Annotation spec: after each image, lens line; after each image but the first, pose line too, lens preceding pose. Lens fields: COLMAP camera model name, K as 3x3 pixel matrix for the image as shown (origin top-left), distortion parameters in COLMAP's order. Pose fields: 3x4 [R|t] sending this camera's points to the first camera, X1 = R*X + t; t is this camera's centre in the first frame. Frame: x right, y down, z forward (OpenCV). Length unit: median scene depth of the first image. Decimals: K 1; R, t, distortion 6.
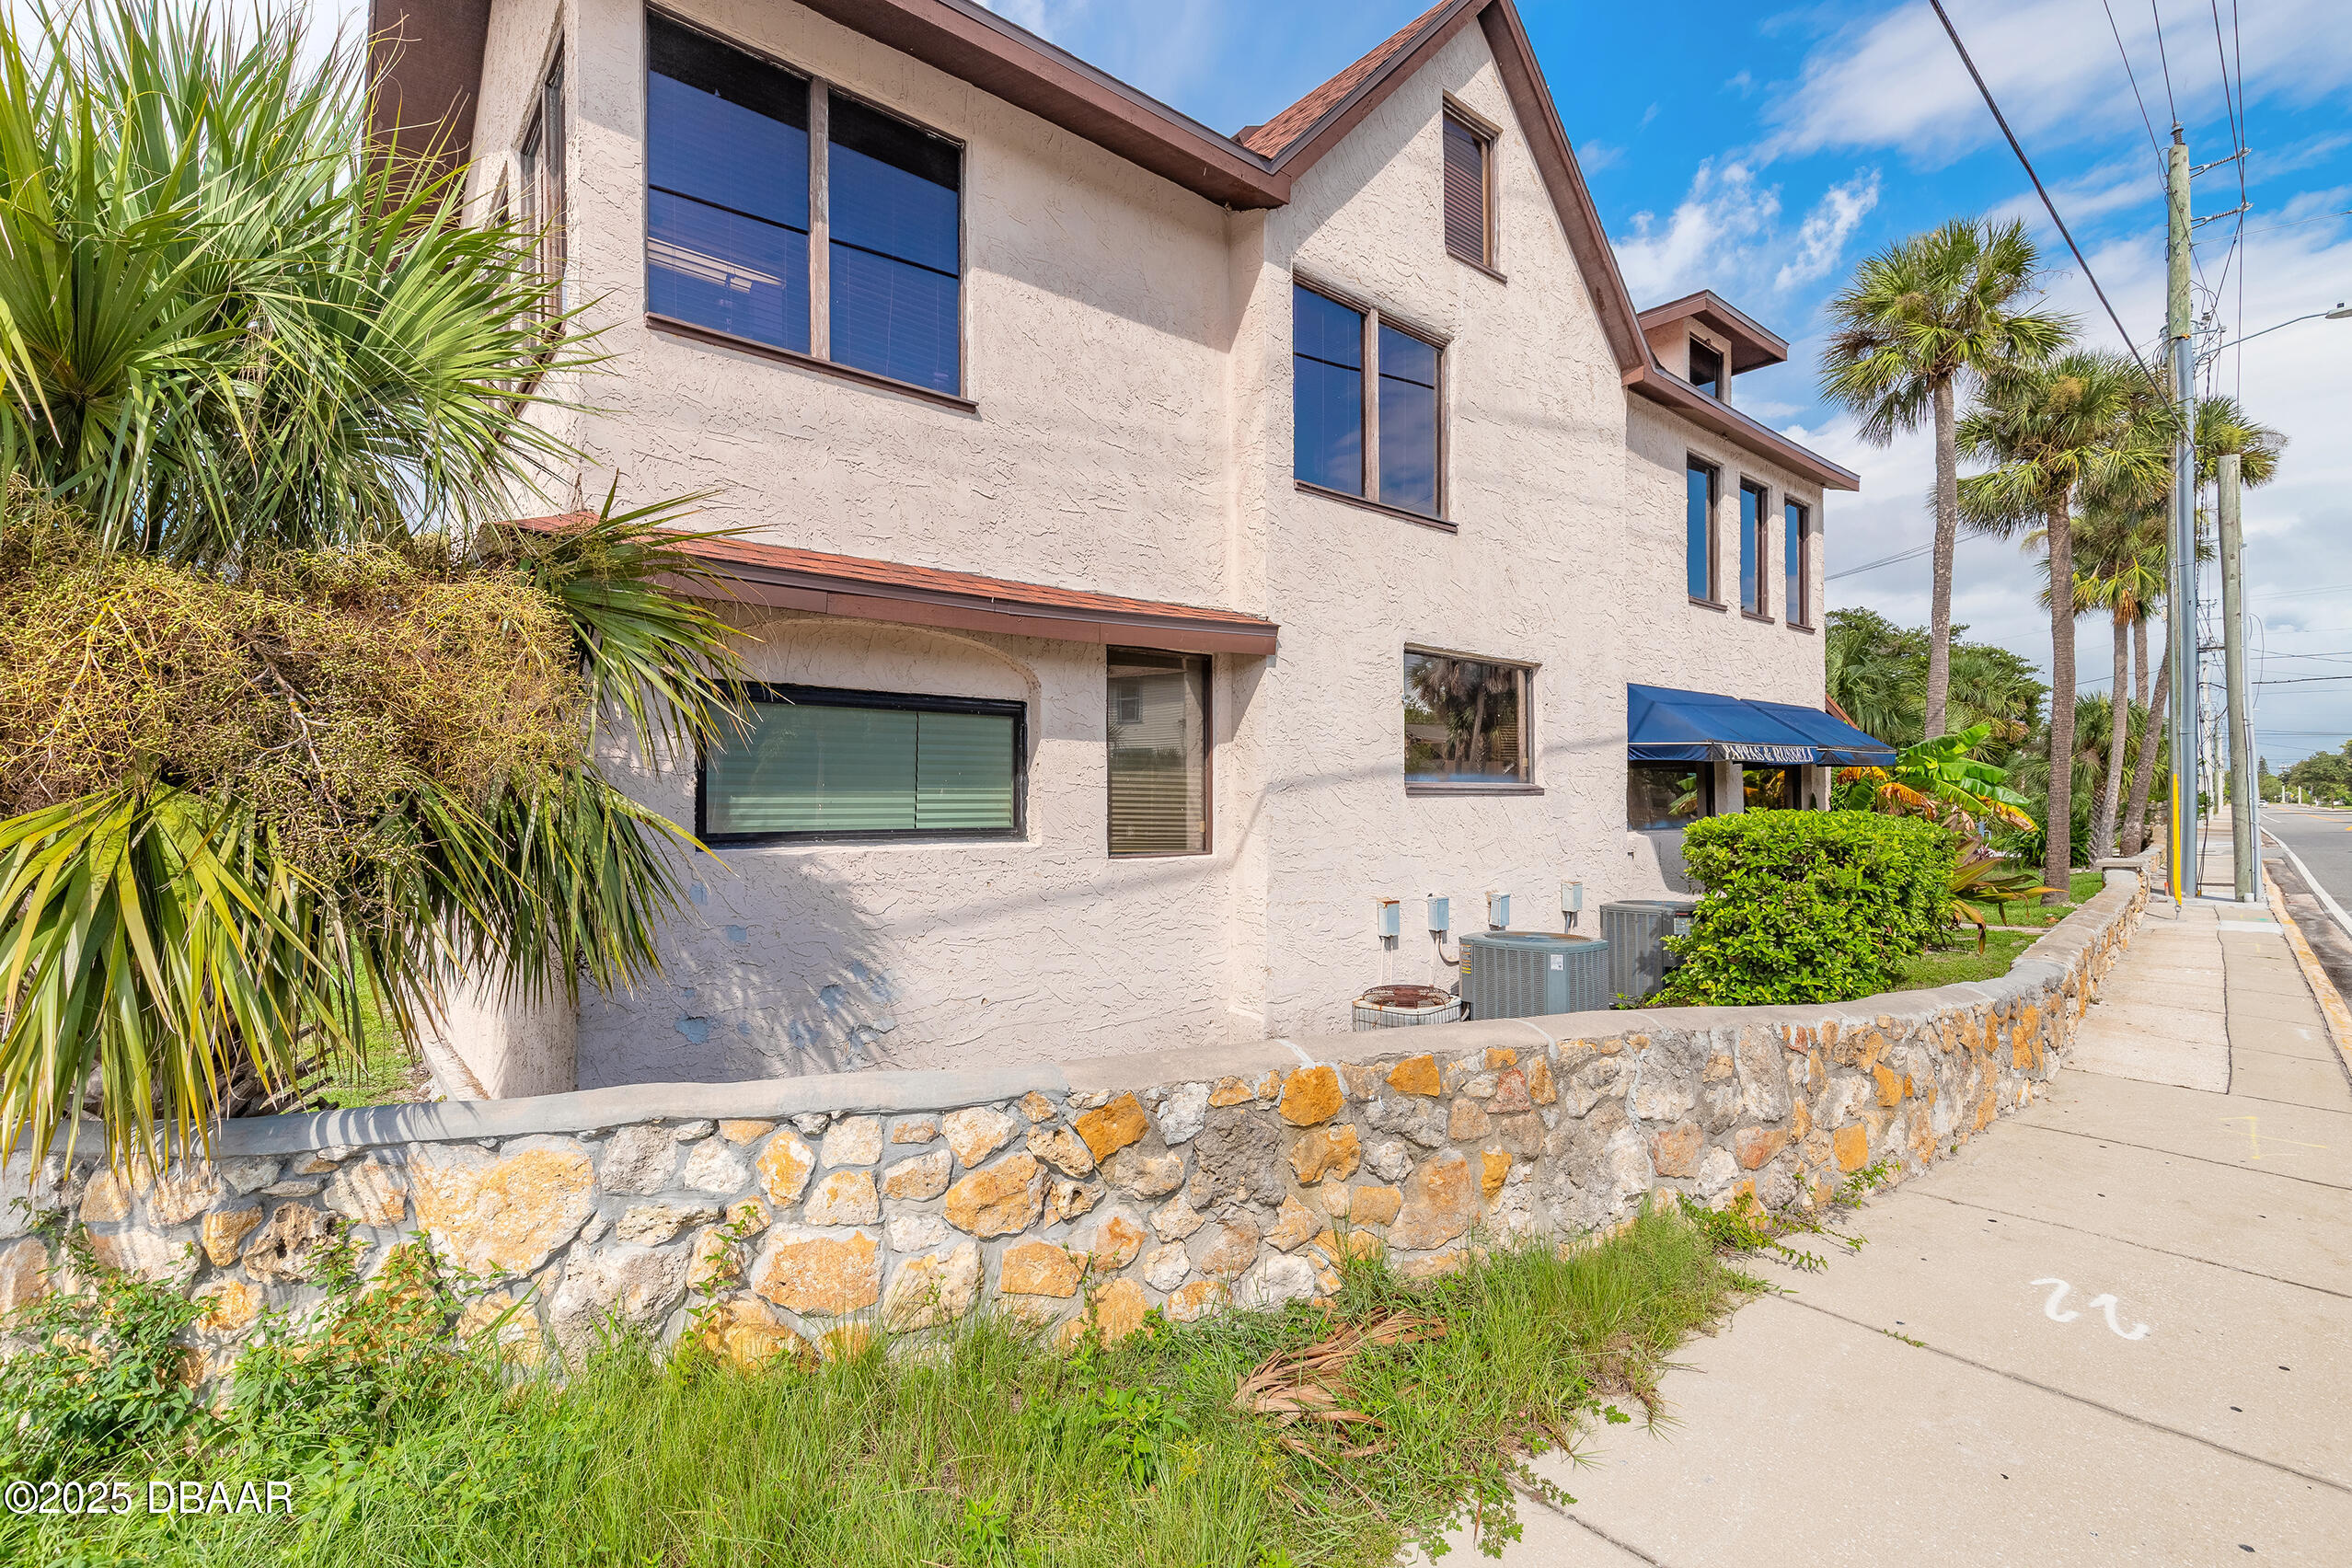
lens RADIAL K [[1068.0, 0, 1174.7], [0, 1068.0, 788.2], [0, 0, 1]] dist [0.006792, -0.001261]
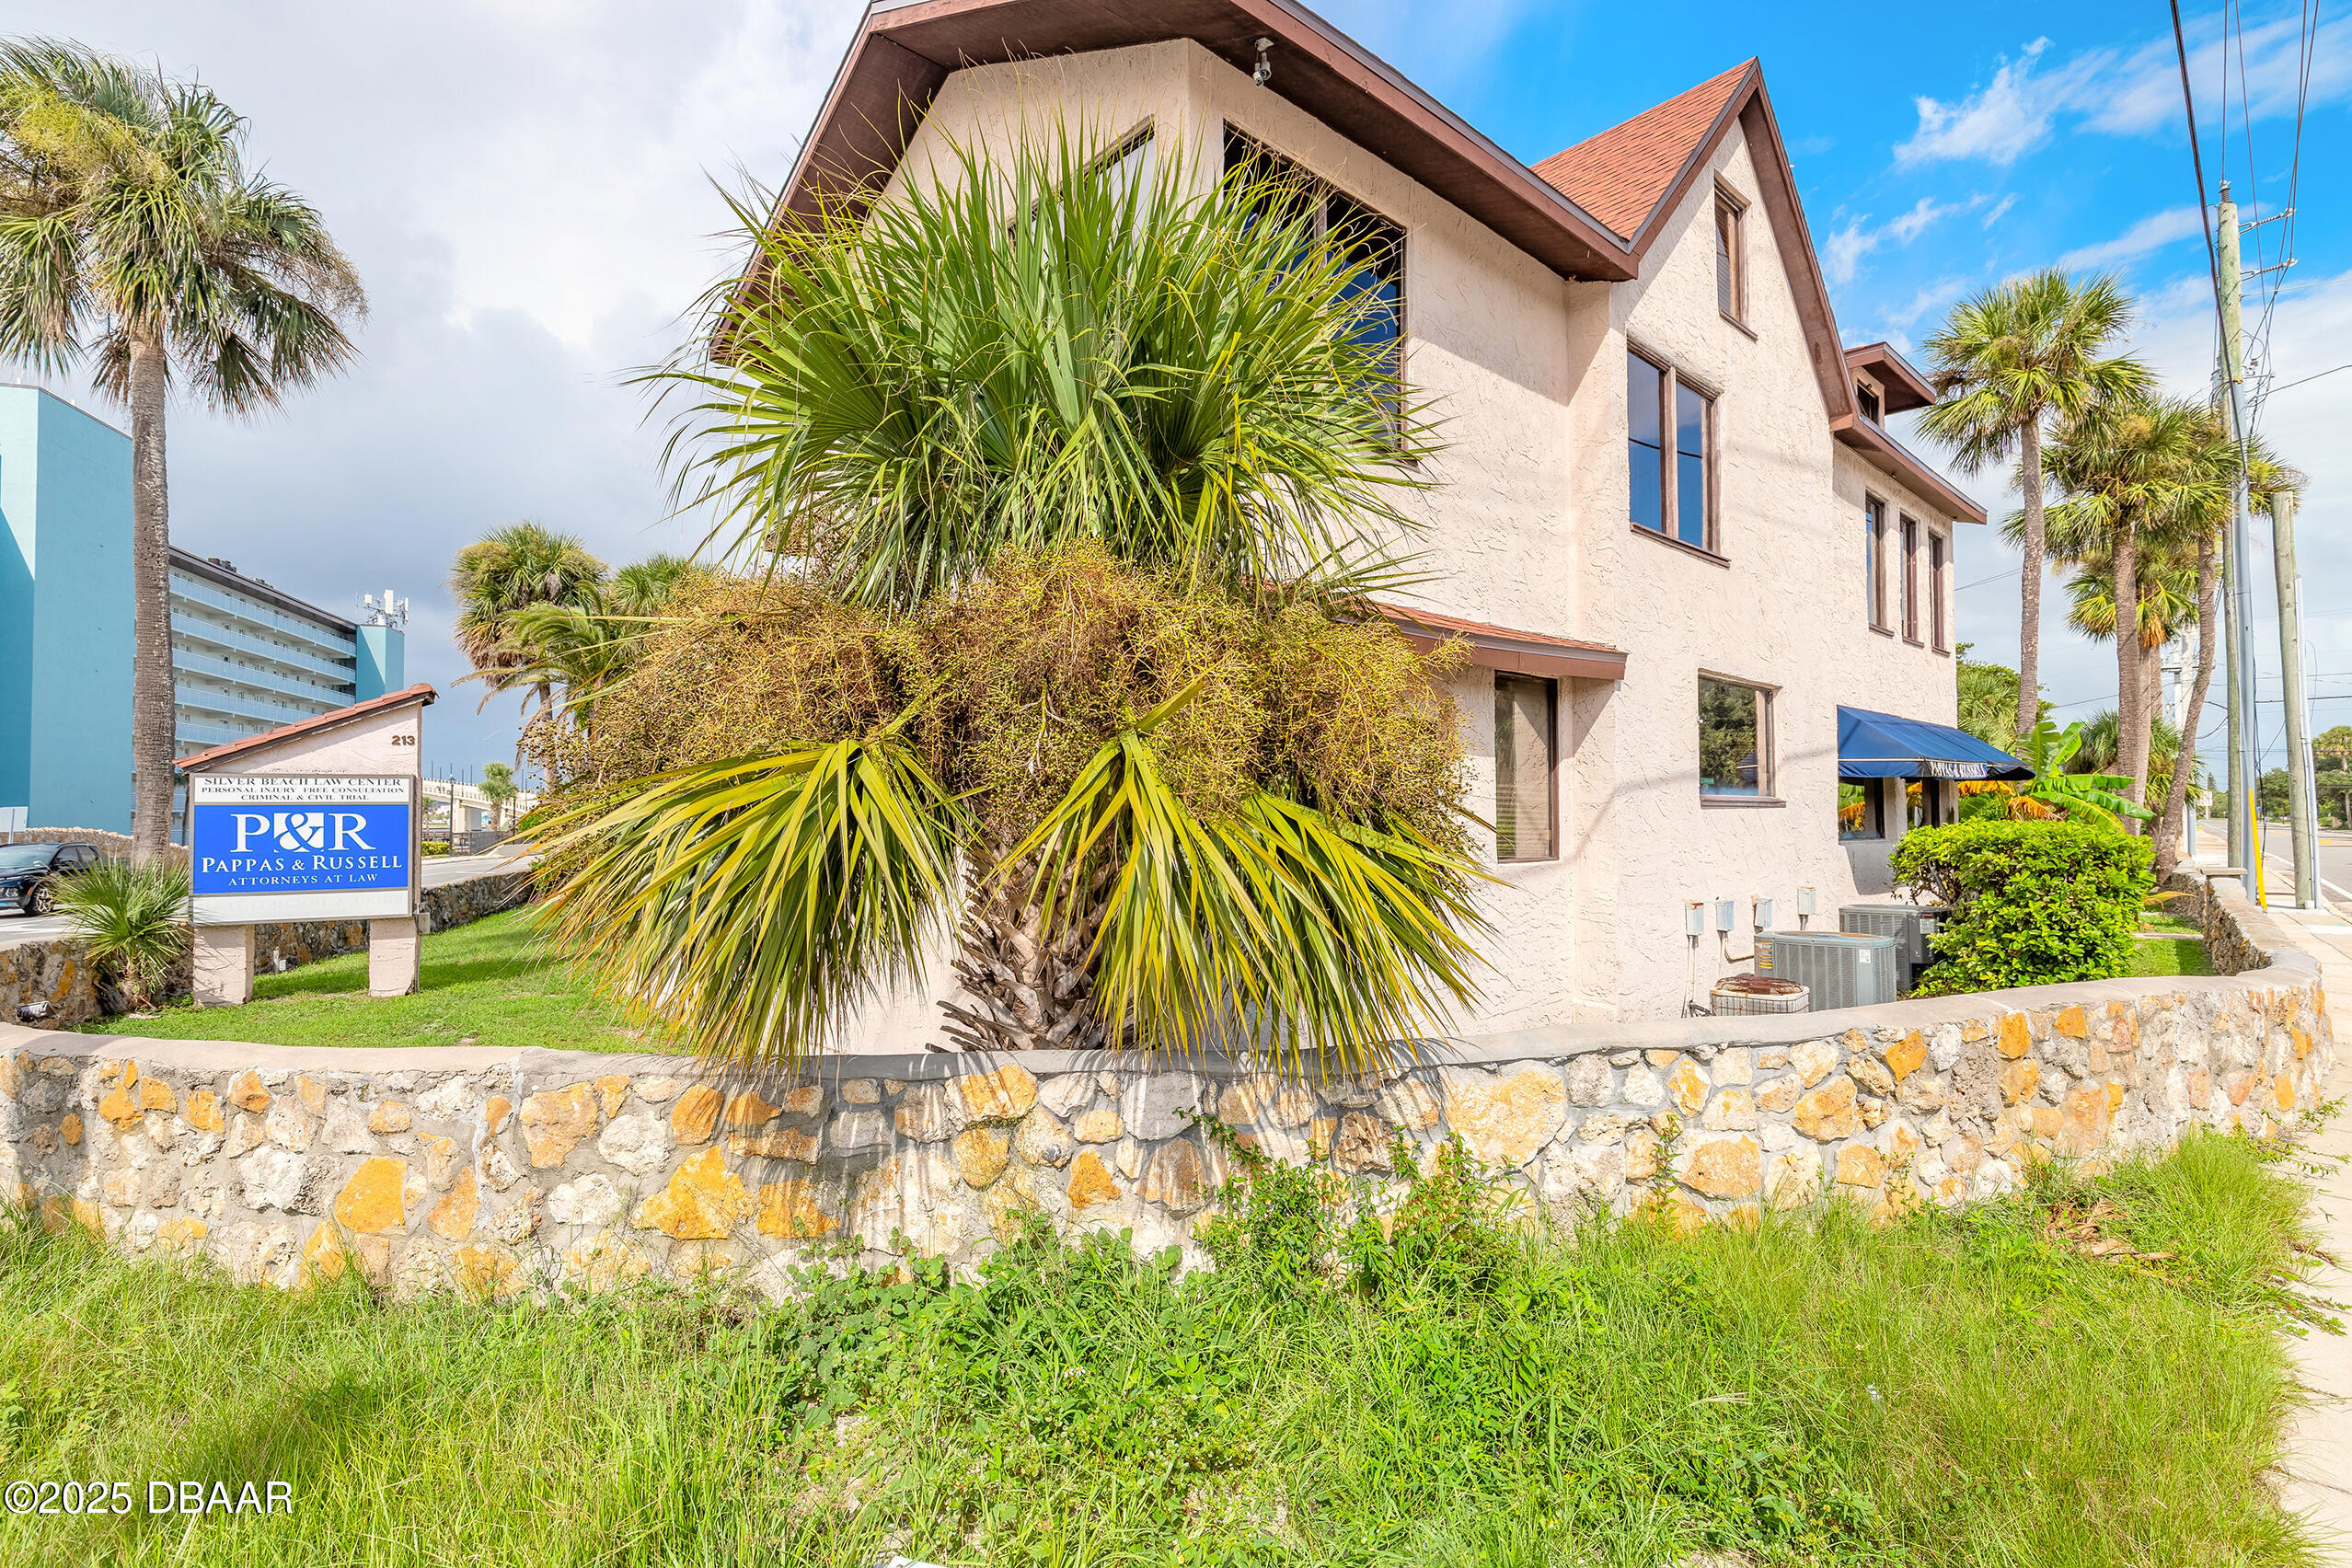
lens RADIAL K [[1111.2, 0, 1172.8], [0, 1111.2, 787.9], [0, 0, 1]] dist [-0.004480, 0.000267]
pose [[0.999158, 0.000674, 0.041022, -0.408642], [-0.000062, 0.999889, -0.014909, 0.004367], [-0.041028, 0.014894, 0.999047, -0.128501]]
